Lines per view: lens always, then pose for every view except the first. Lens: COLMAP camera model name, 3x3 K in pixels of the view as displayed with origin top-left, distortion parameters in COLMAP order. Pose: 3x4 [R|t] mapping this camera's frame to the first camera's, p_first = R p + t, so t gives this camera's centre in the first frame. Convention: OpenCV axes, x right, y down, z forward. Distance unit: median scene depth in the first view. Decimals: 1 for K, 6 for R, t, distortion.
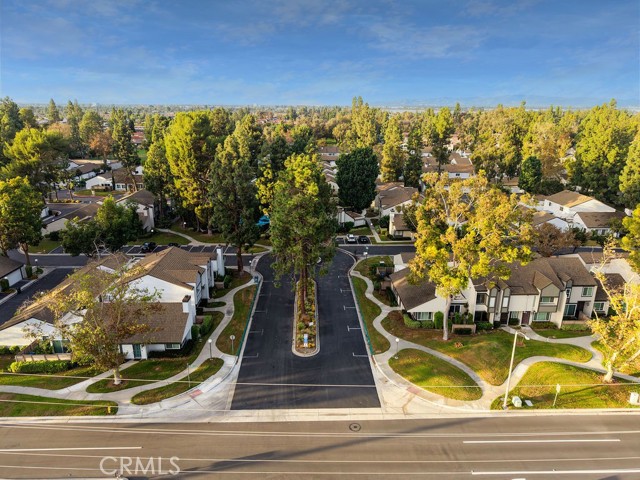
lens RADIAL K [[436.7, 0, 320.2], [0, 436.7, 238.1], [0, 0, 1]] dist [-0.010790, -0.003653]
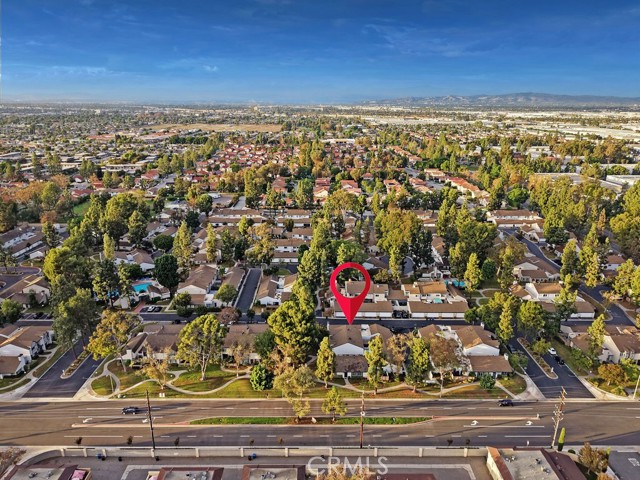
lens RADIAL K [[436.7, 0, 319.1], [0, 436.7, 242.0], [0, 0, 1]] dist [-0.010790, -0.003653]
pose [[0.999945, 0.003958, -0.009731, 1.496289], [-0.003962, 0.999992, -0.000335, -0.540069], [0.009729, 0.000373, 0.999953, -1.554182]]
